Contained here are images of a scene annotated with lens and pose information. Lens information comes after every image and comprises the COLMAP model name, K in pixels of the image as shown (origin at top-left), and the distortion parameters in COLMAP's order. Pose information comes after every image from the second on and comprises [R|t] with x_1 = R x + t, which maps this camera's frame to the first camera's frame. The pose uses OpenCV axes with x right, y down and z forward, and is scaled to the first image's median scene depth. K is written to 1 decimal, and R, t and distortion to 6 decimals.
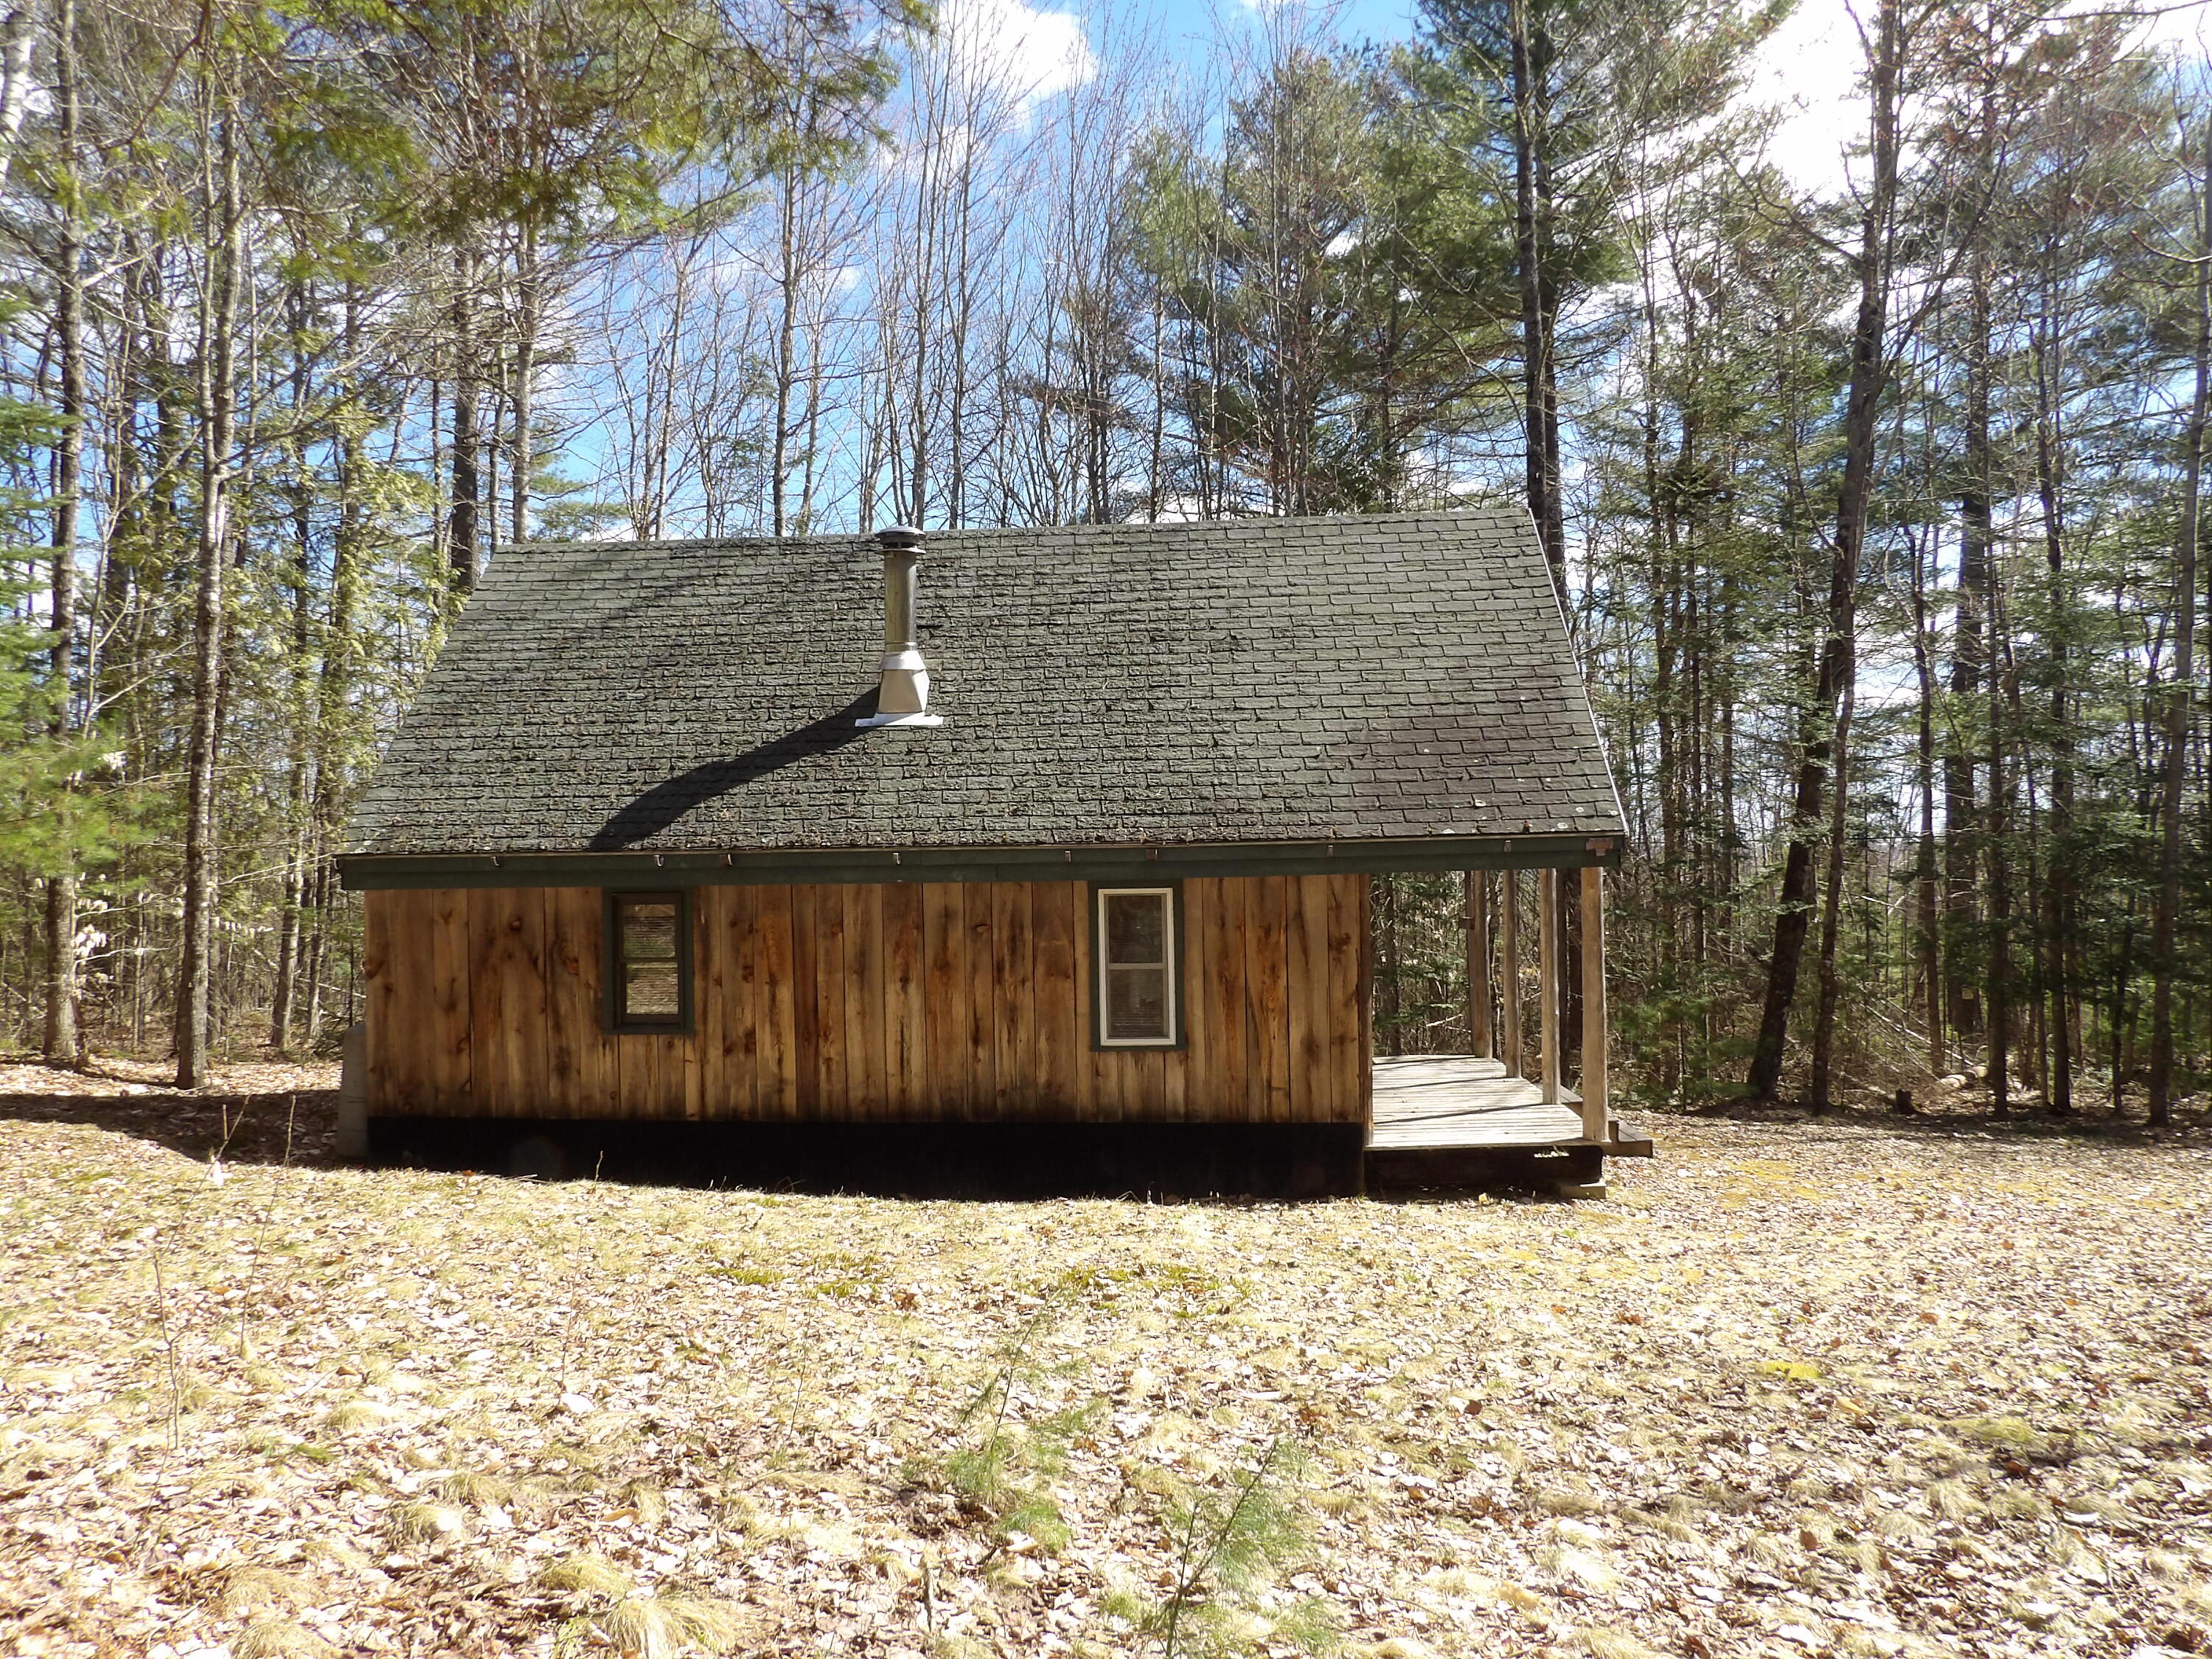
lens RADIAL K [[1541.9, 0, 1106.0], [0, 1541.9, 829.5], [0, 0, 1]] dist [-0.004127, 0.000288]
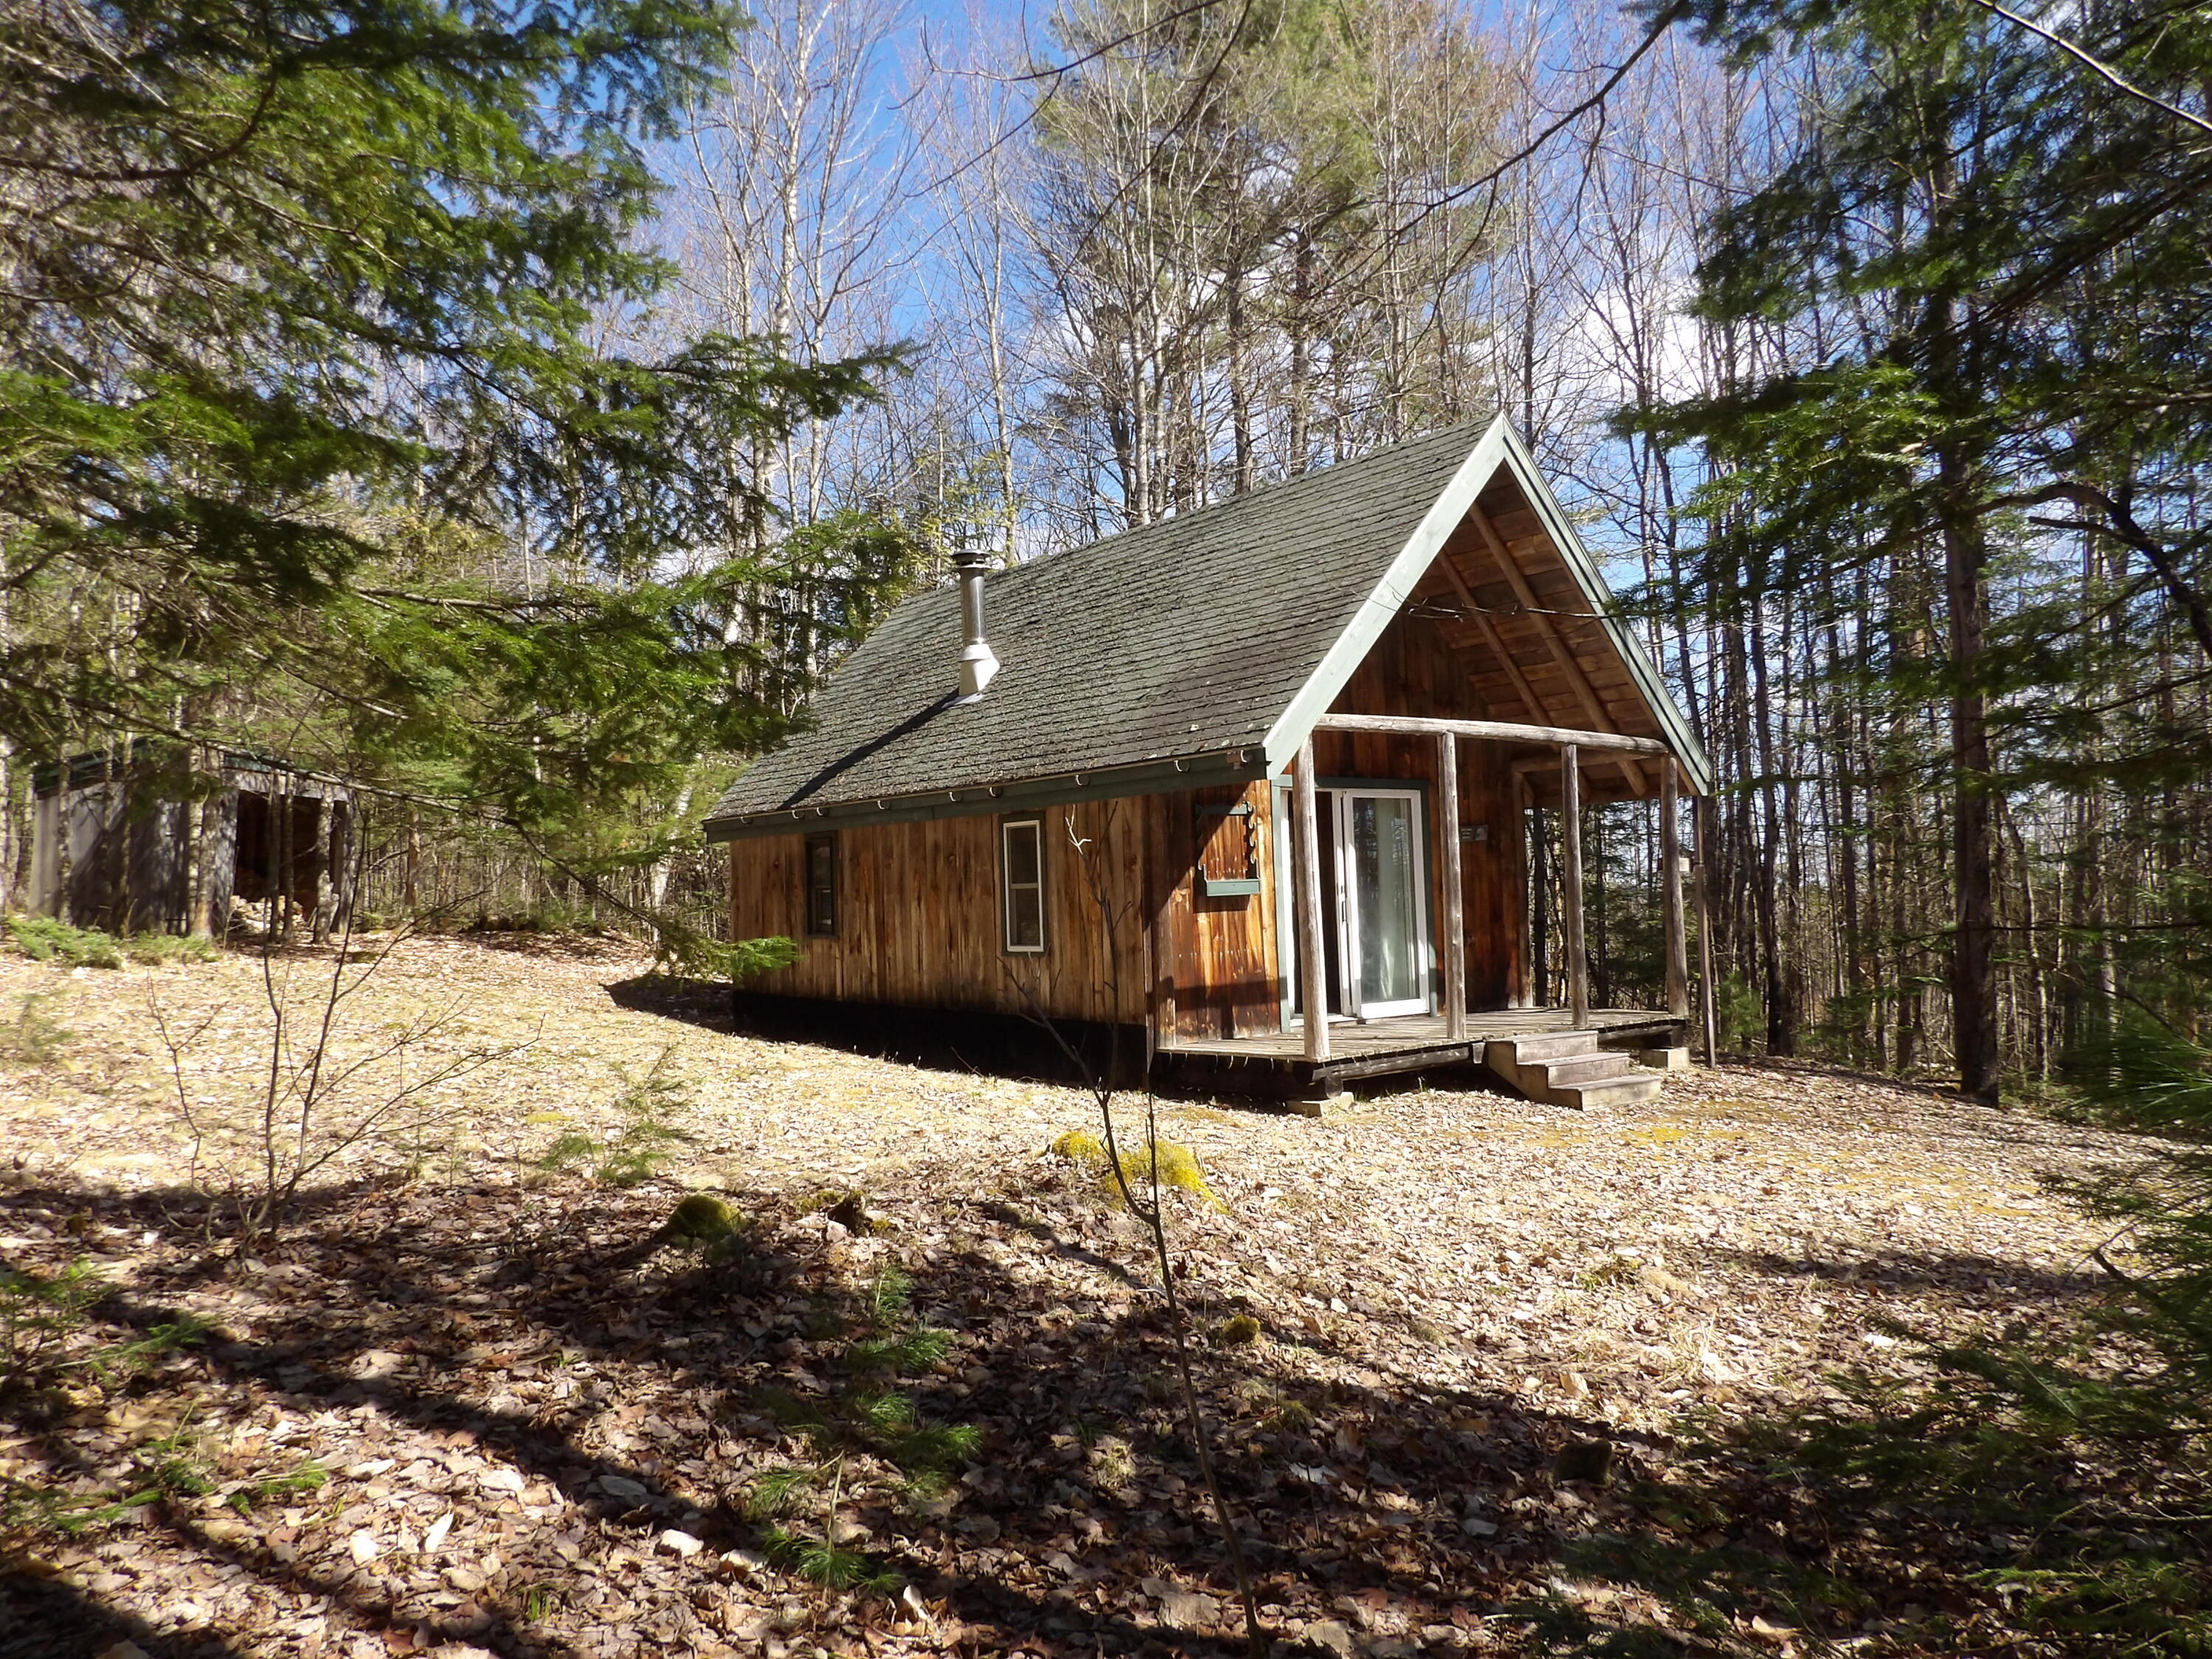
lens RADIAL K [[1612.4, 0, 1106.0], [0, 1612.4, 829.5], [0, 0, 1]] dist [-0.001341, 0.003163]
pose [[0.670670, -0.033800, -0.740985, 0.989887], [0.021472, 0.999427, -0.026154, 0.078454], [0.741445, 0.001631, 0.671012, 0.202524]]
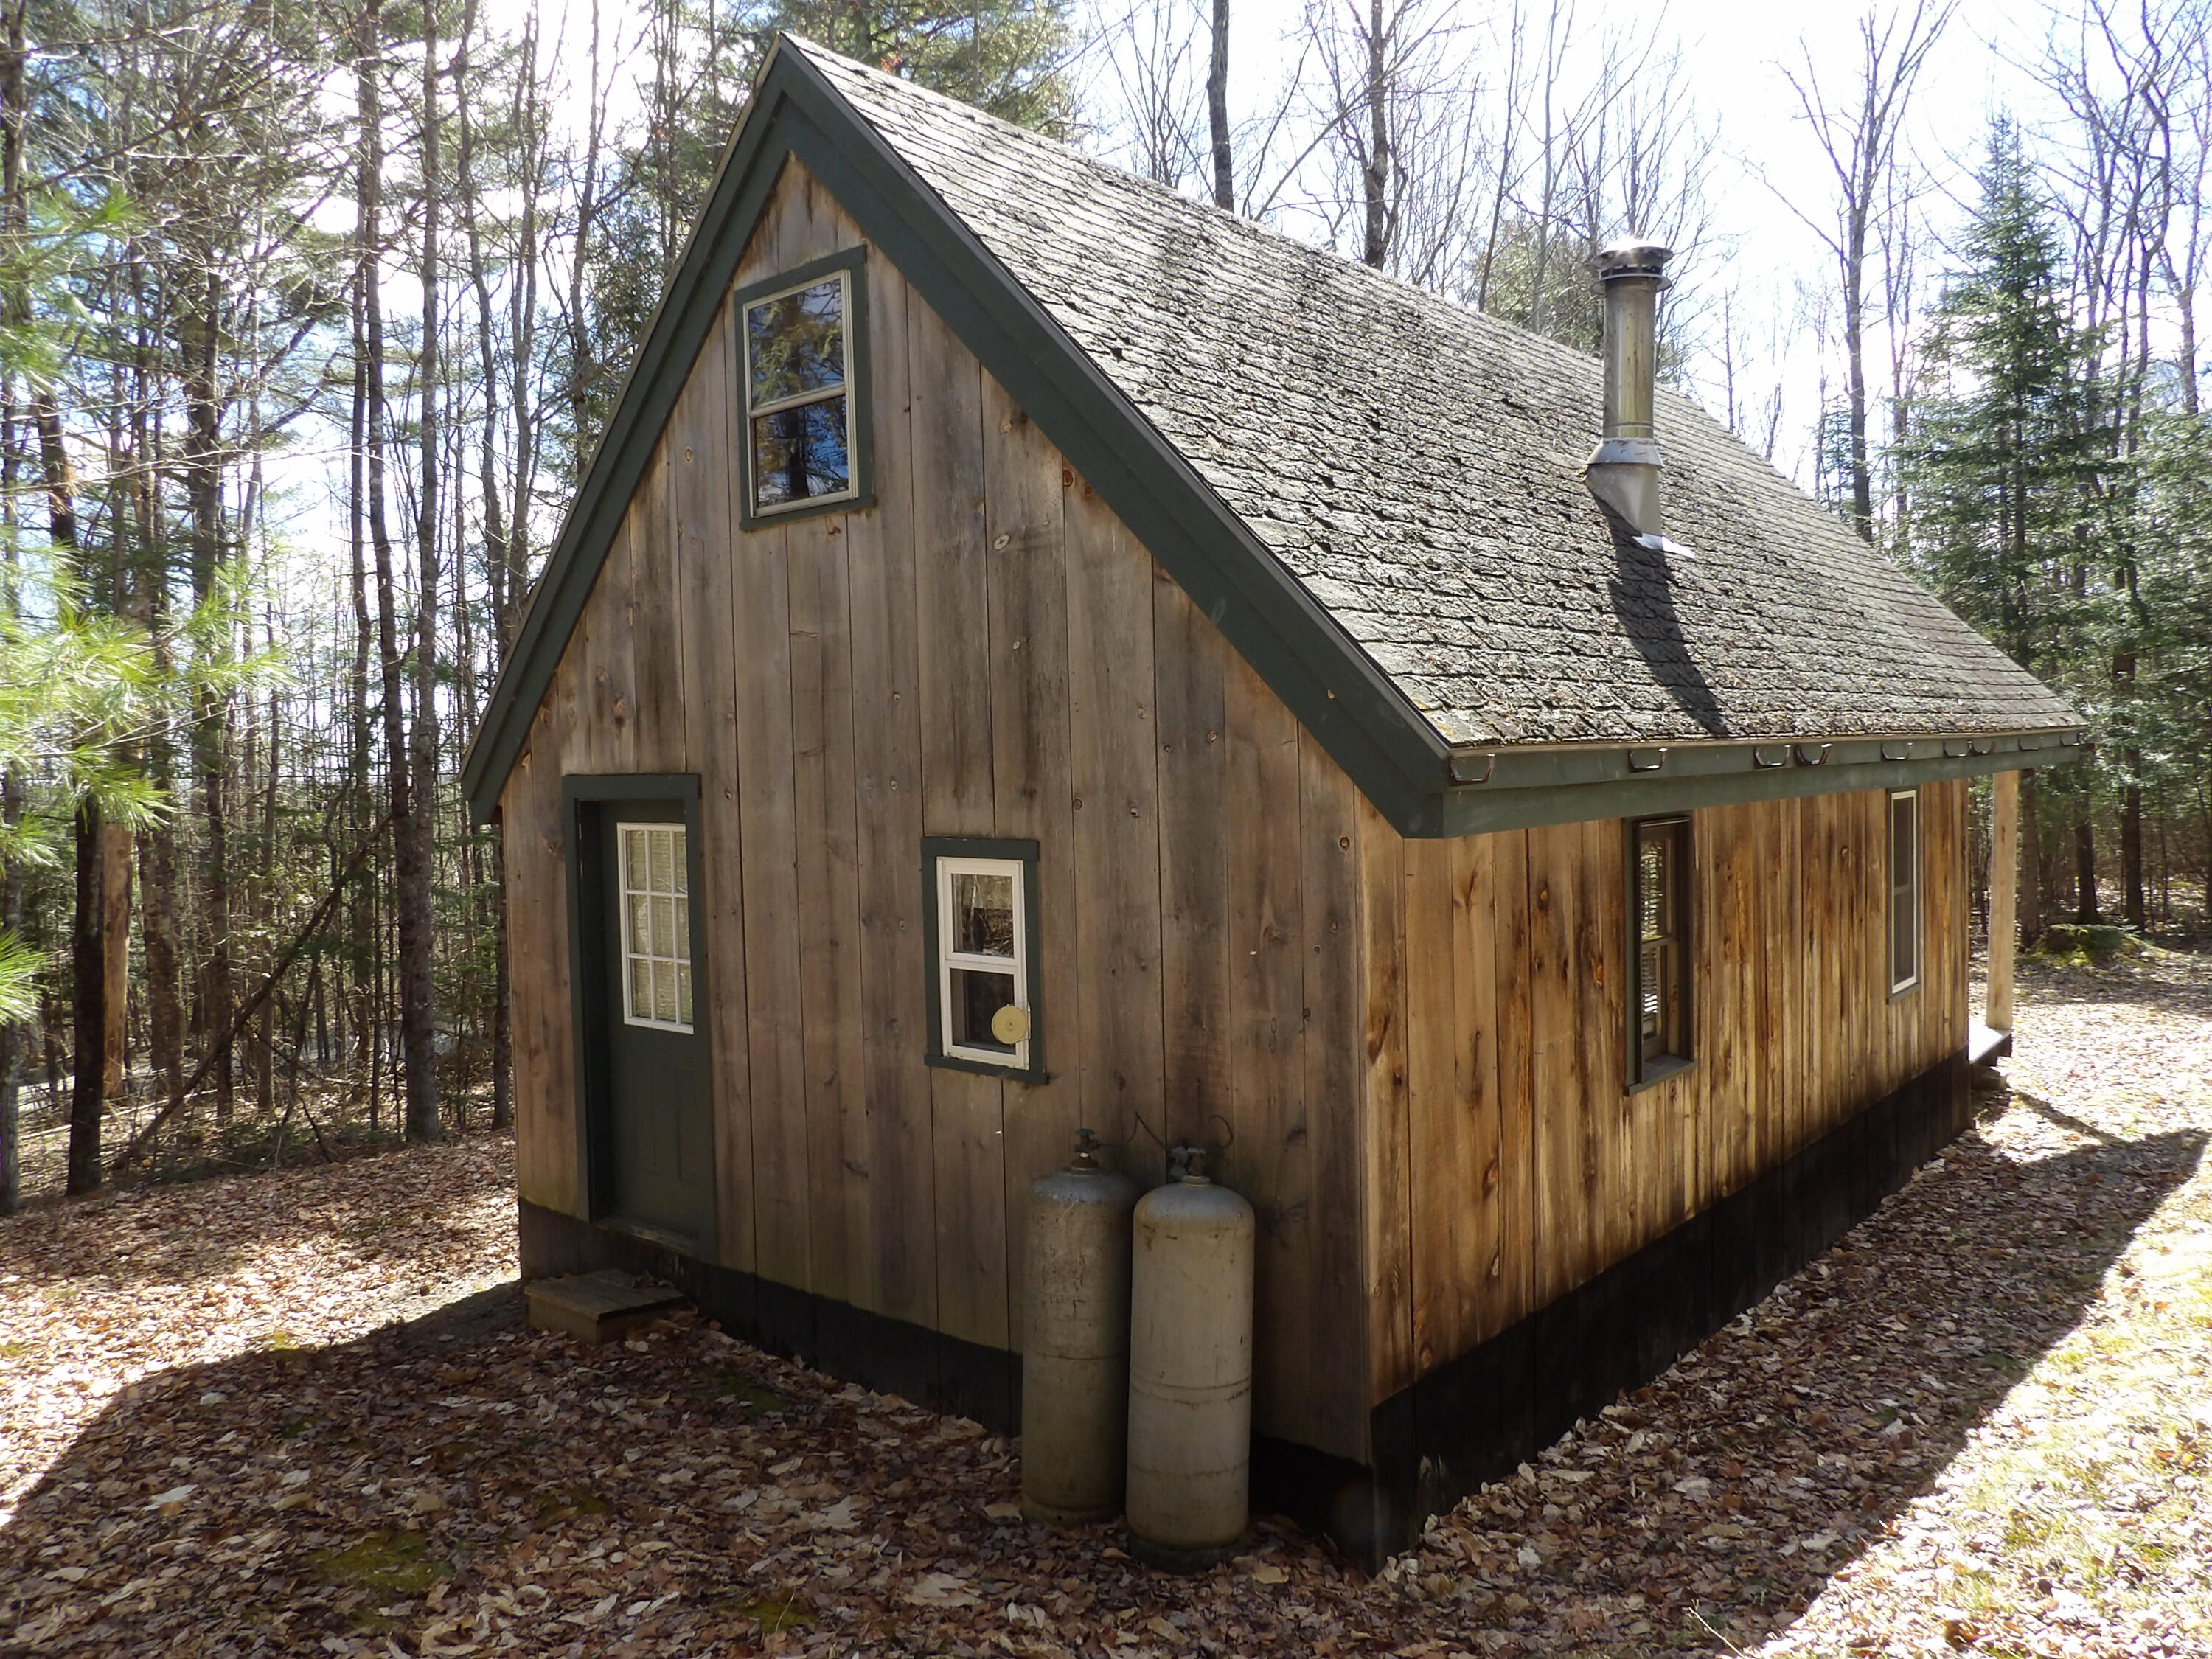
lens RADIAL K [[1541.9, 0, 1106.0], [0, 1541.9, 829.5], [0, 0, 1]] dist [-0.004127, 0.000288]
pose [[0.602418, -0.035106, 0.797408, -0.846754], [0.018113, 0.999376, 0.030315, 0.026859], [-0.797975, -0.003819, 0.602679, 0.842806]]
